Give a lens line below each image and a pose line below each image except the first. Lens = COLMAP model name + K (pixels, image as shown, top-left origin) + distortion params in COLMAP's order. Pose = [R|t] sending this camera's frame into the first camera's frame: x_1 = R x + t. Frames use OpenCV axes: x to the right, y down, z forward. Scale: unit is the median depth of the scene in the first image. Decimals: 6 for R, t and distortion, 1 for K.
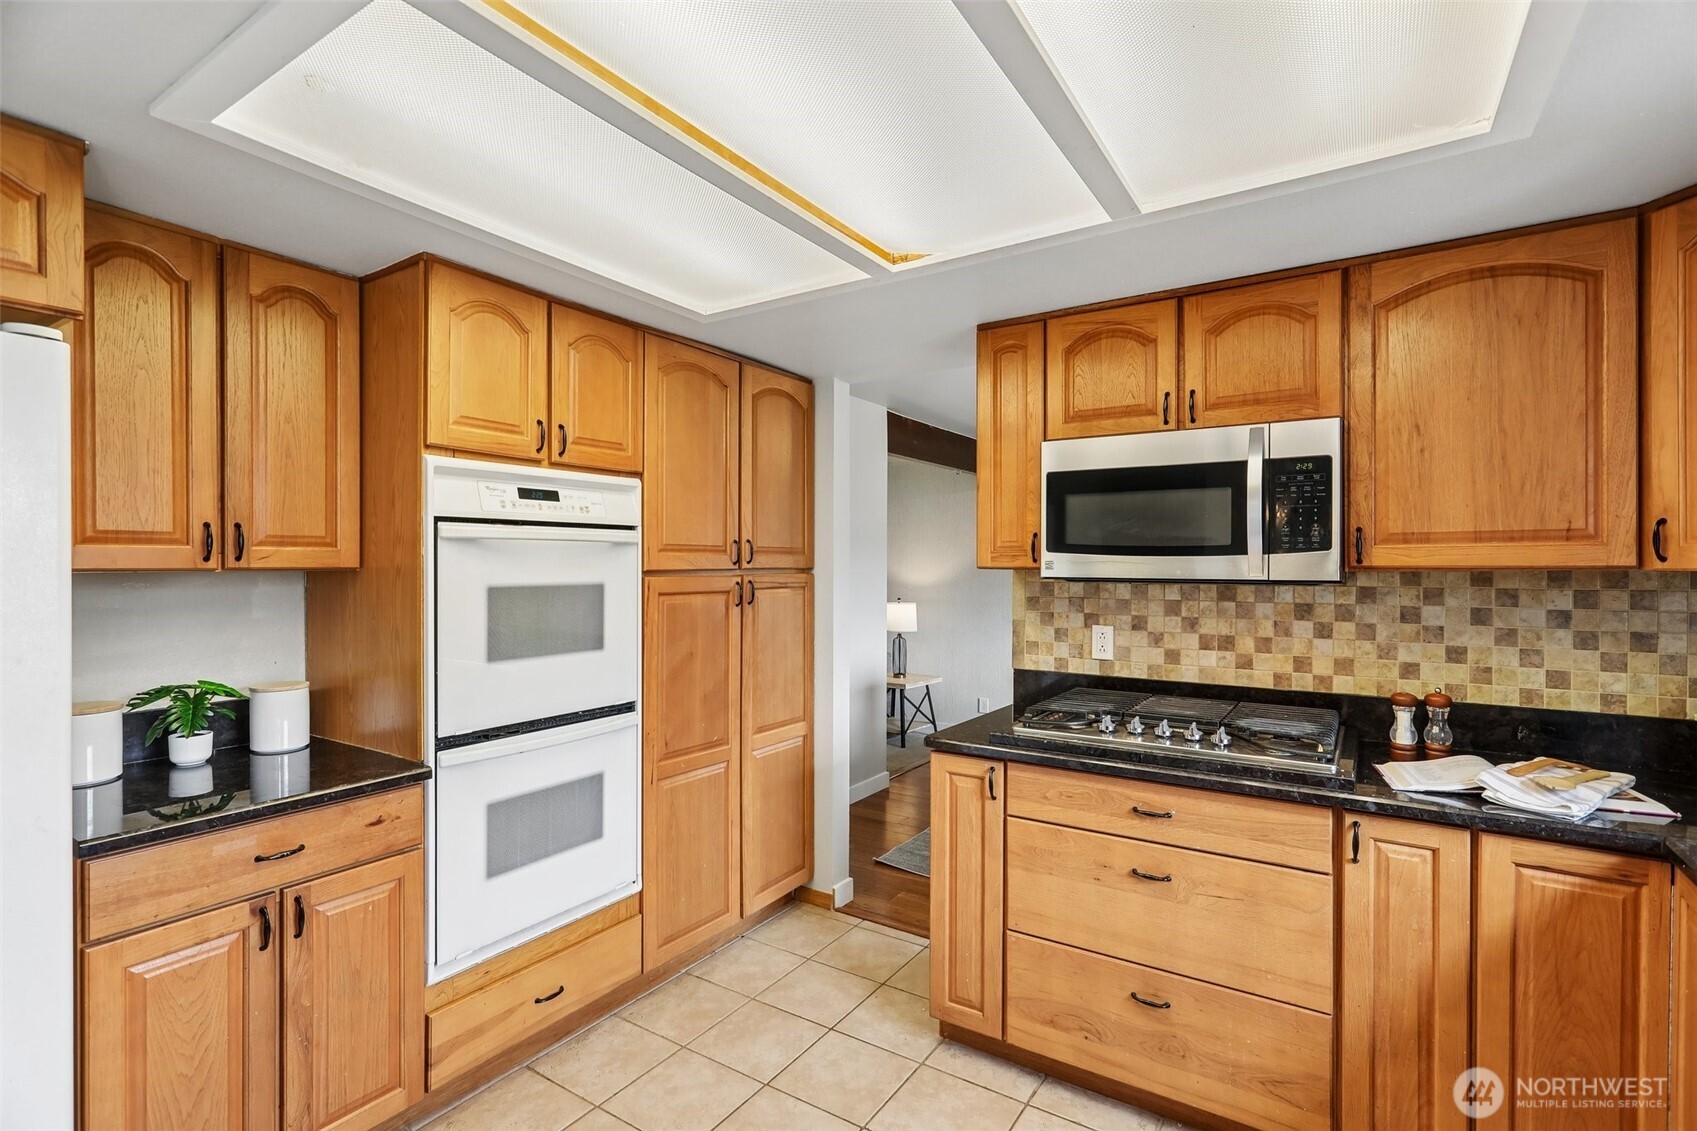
lens RADIAL K [[795.7, 0, 848.5], [0, 795.7, 565.5], [0, 0, 1]] dist [-0.002186, 0.001811]
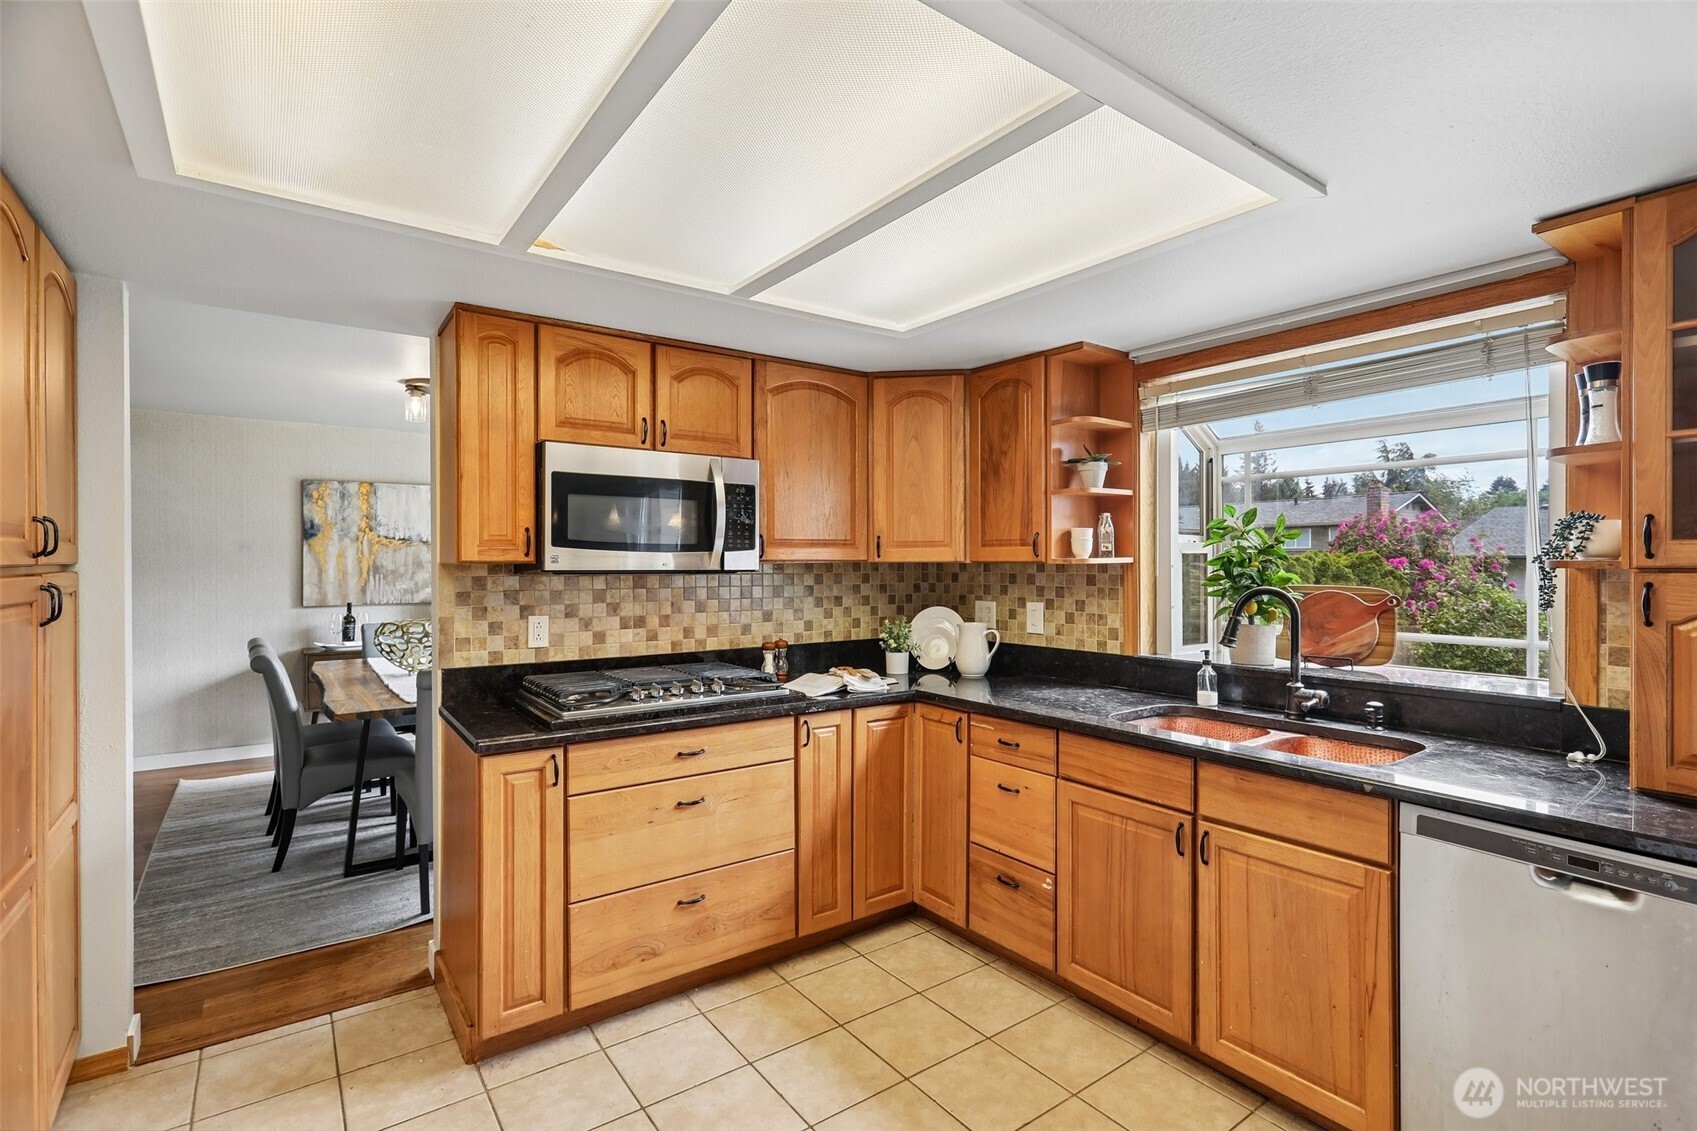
lens RADIAL K [[795.7, 0, 848.5], [0, 795.7, 565.5], [0, 0, 1]] dist [-0.002186, 0.001811]
pose [[0.357635, -0.004174, 0.933852, -0.637265], [0.001547, 0.999991, 0.003877, 0.005141], [-0.933860, 0.000059, 0.357639, 0.273026]]
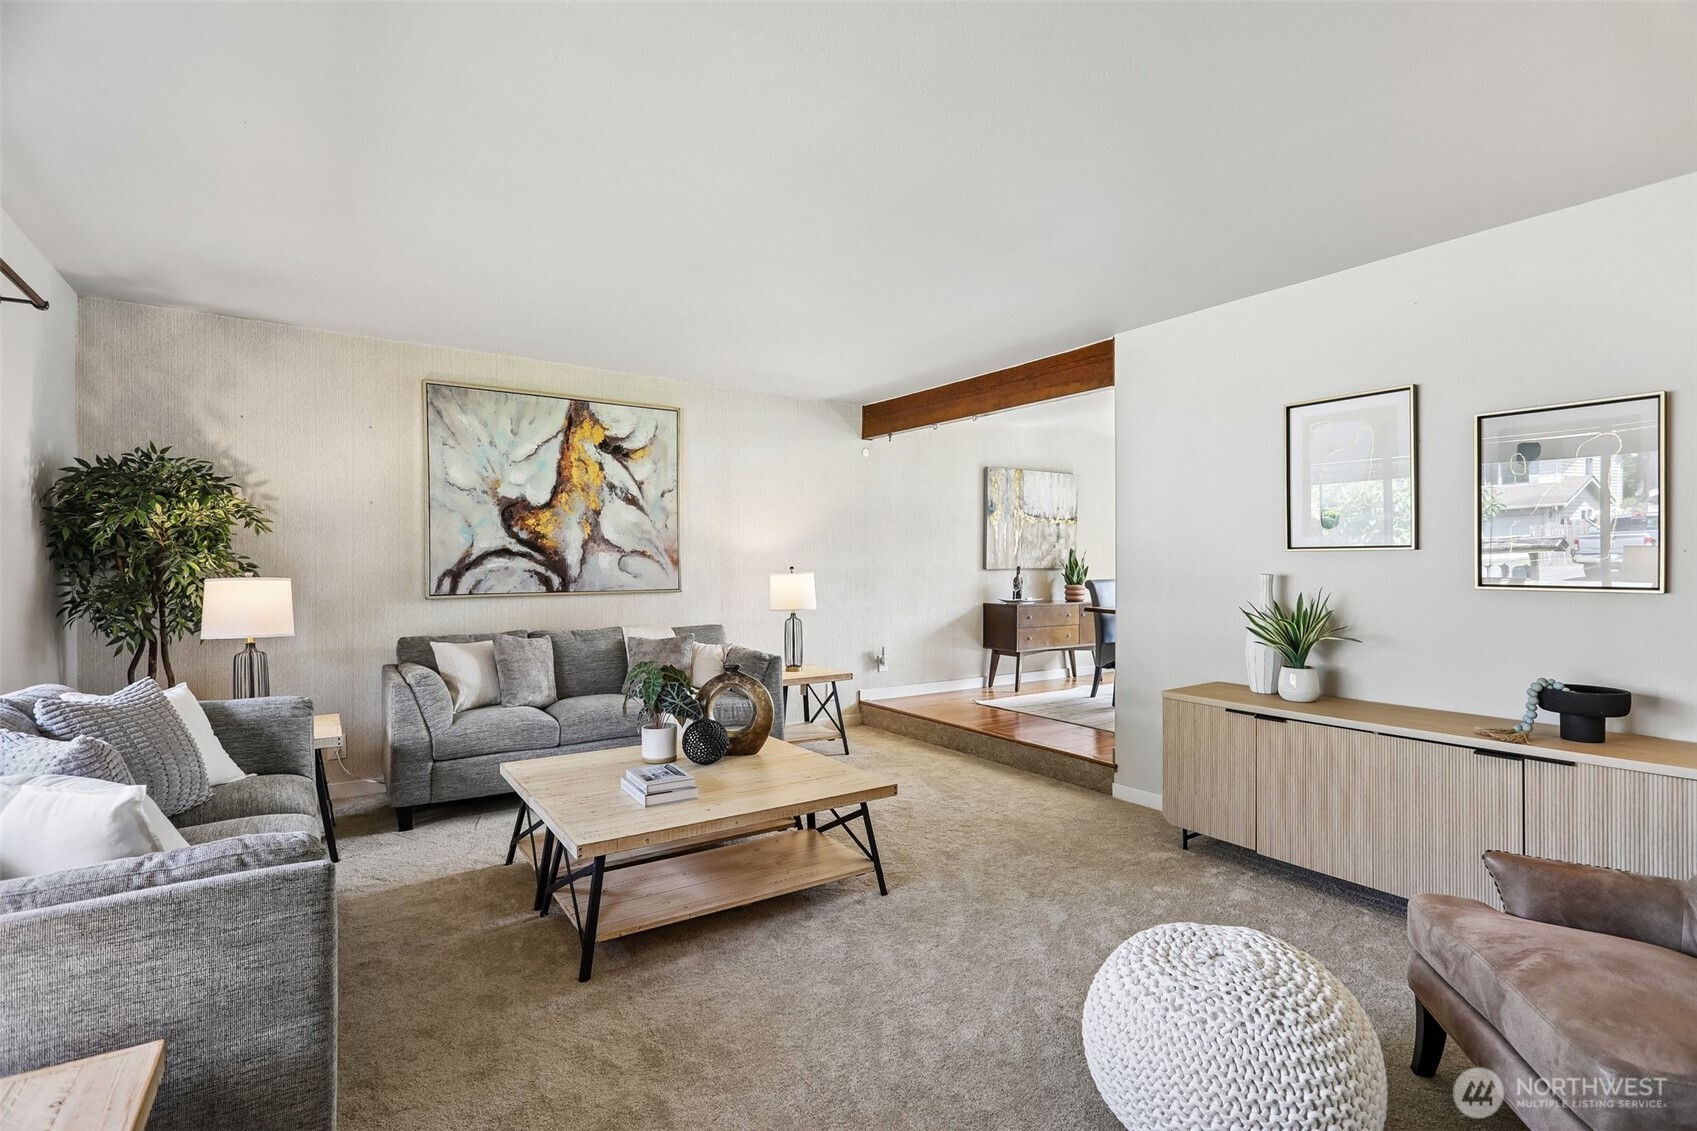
lens RADIAL K [[795.7, 0, 848.5], [0, 795.7, 565.5], [0, 0, 1]] dist [-0.002186, 0.001811]
pose [[0.383381, -0.004390, 0.923580, -2.058655], [0.001431, 0.999990, 0.004160, 0.118986], [-0.923589, -0.000273, 0.383384, 2.180457]]
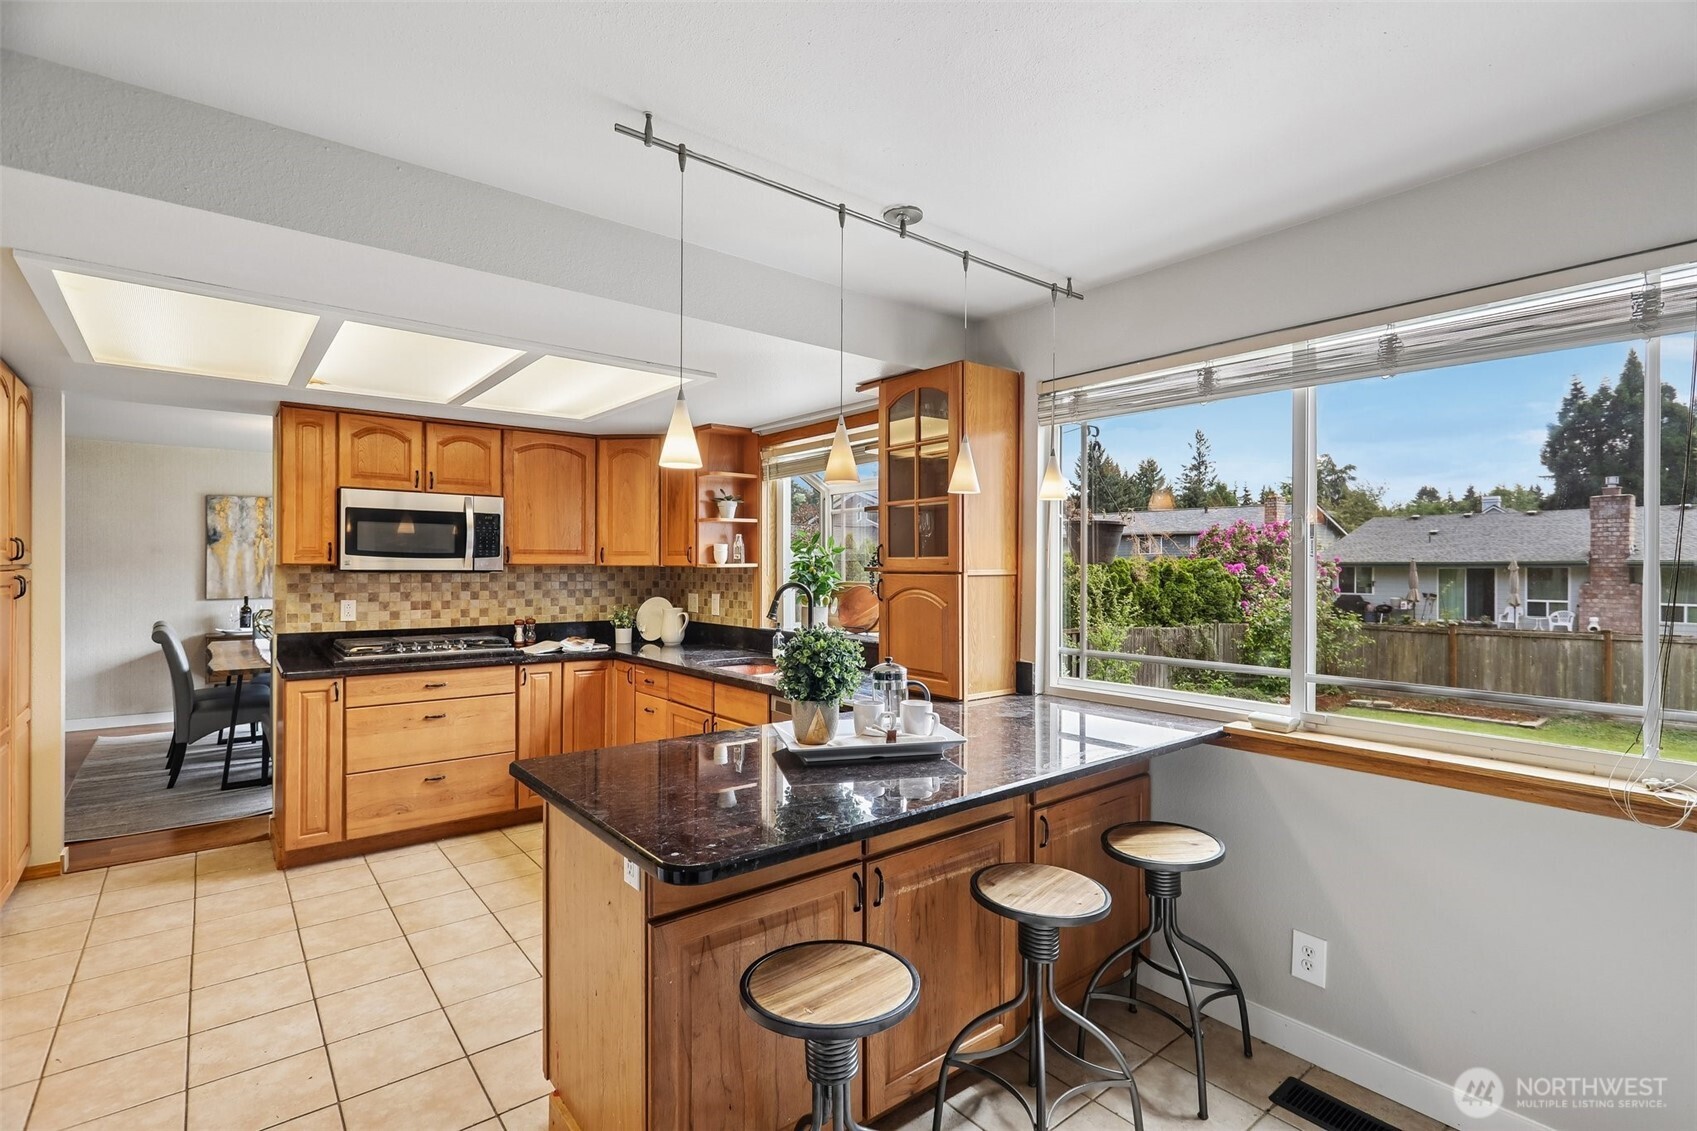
lens RADIAL K [[795.7, 0, 848.5], [0, 795.7, 565.5], [0, 0, 1]] dist [-0.002186, 0.001811]
pose [[0.307323, 0.000926, 0.951605, -1.079967], [-0.004092, 0.999992, 0.000349, 0.001046], [-0.951596, -0.004001, 0.307324, -0.546884]]
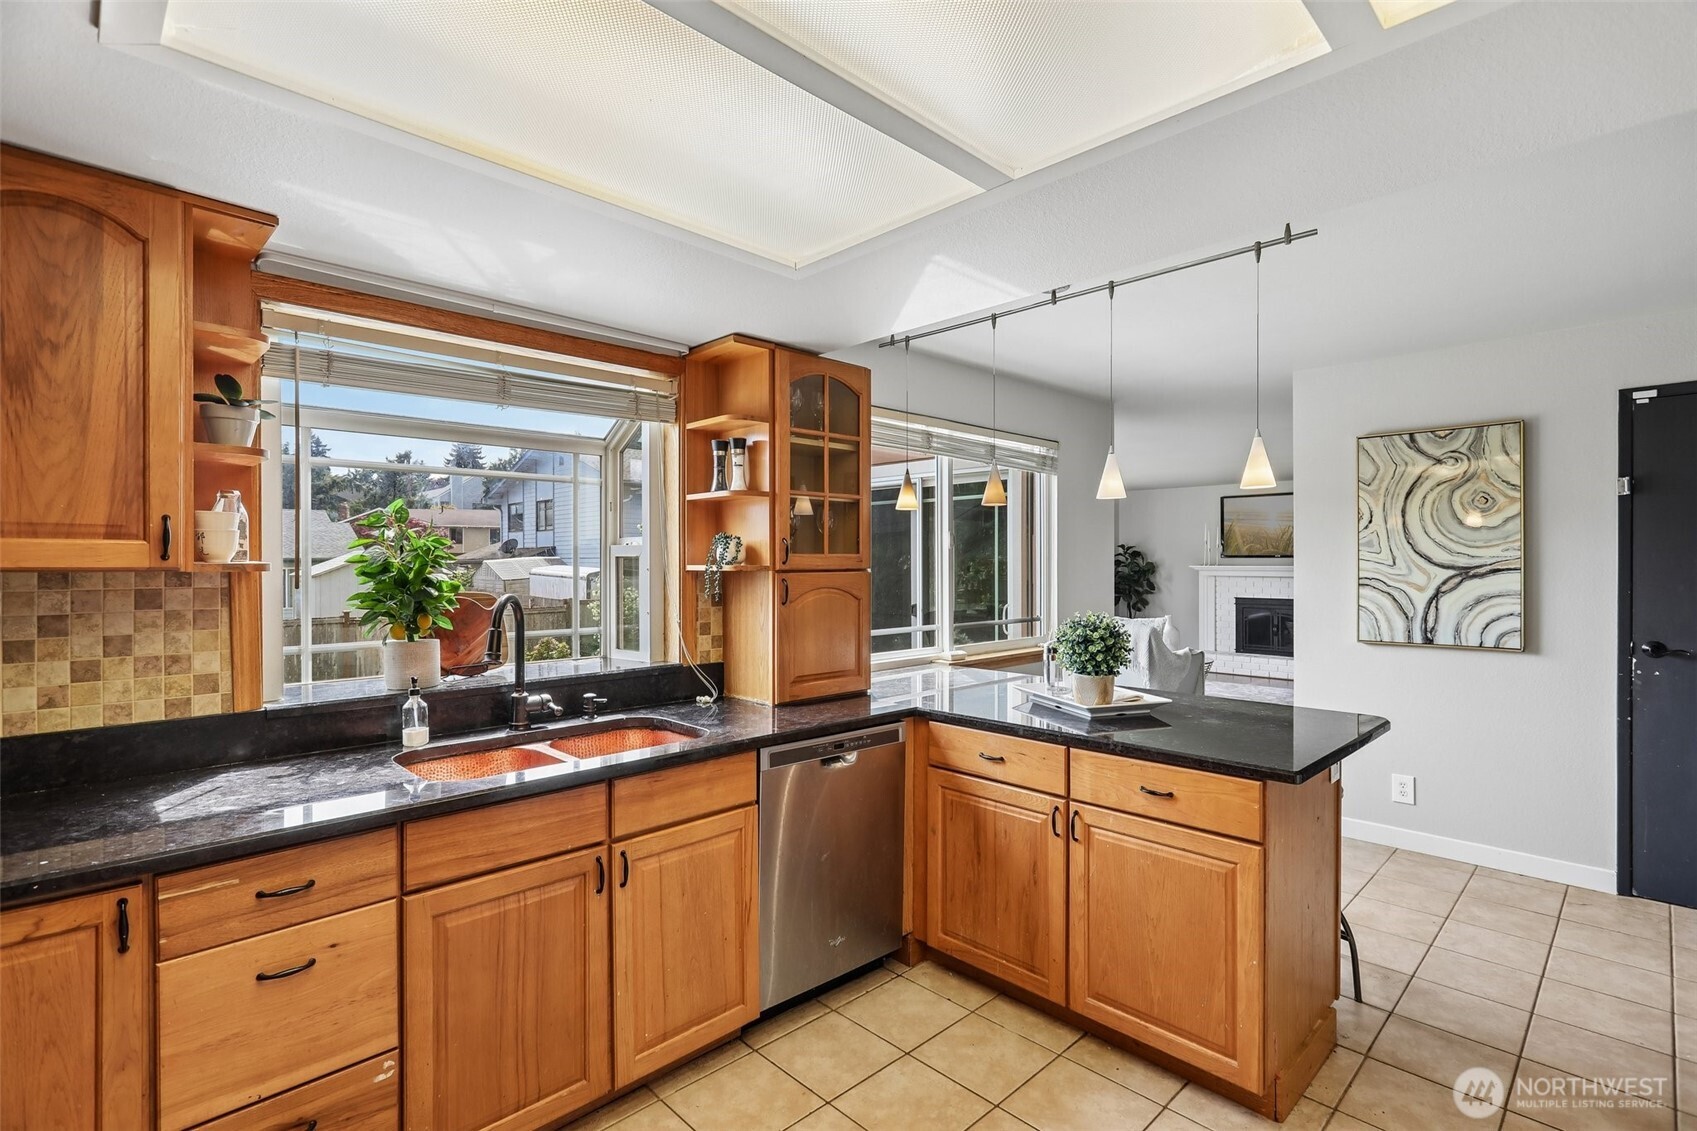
lens RADIAL K [[795.7, 0, 848.5], [0, 795.7, 565.5], [0, 0, 1]] dist [-0.002186, 0.001811]
pose [[-0.976010, 0.000337, 0.217726, -0.050646], [0.001116, 0.999993, 0.003454, -0.000035], [-0.217723, 0.003614, -0.976004, 1.028127]]
